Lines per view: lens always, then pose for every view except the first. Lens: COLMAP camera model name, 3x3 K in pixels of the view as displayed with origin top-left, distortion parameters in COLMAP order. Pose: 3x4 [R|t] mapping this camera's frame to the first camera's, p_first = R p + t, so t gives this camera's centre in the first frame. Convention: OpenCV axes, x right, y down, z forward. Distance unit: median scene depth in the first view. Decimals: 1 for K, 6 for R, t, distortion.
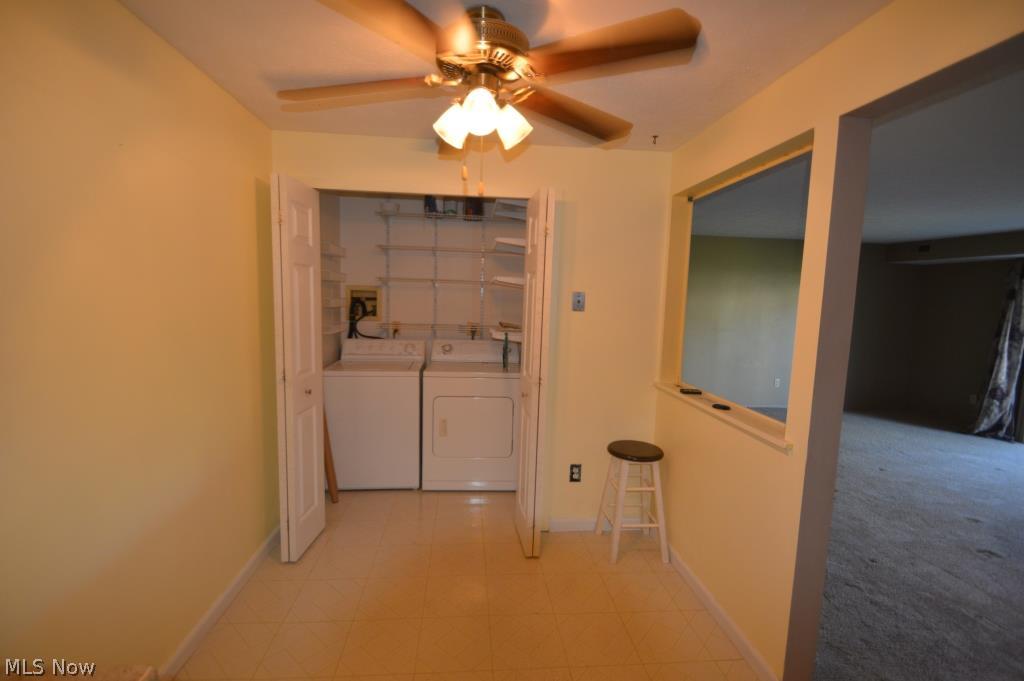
lens RADIAL K [[459.0, 0, 508.0], [0, 459.0, 344.1], [0, 0, 1]] dist [-0.003653, -0.000923]
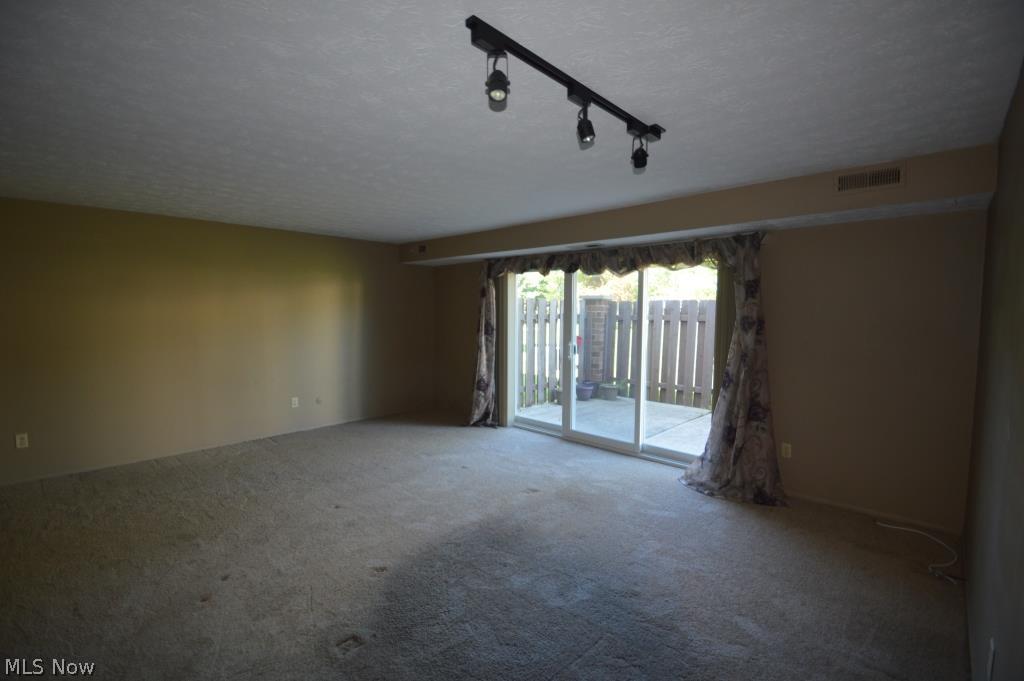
lens RADIAL K [[459.0, 0, 508.0], [0, 459.0, 344.1], [0, 0, 1]] dist [-0.003653, -0.000923]
pose [[0.744828, -0.074547, 0.663080, 0.411897], [0.093370, 0.995607, 0.007050, 0.011394], [-0.660692, 0.056661, 0.748516, 0.148466]]
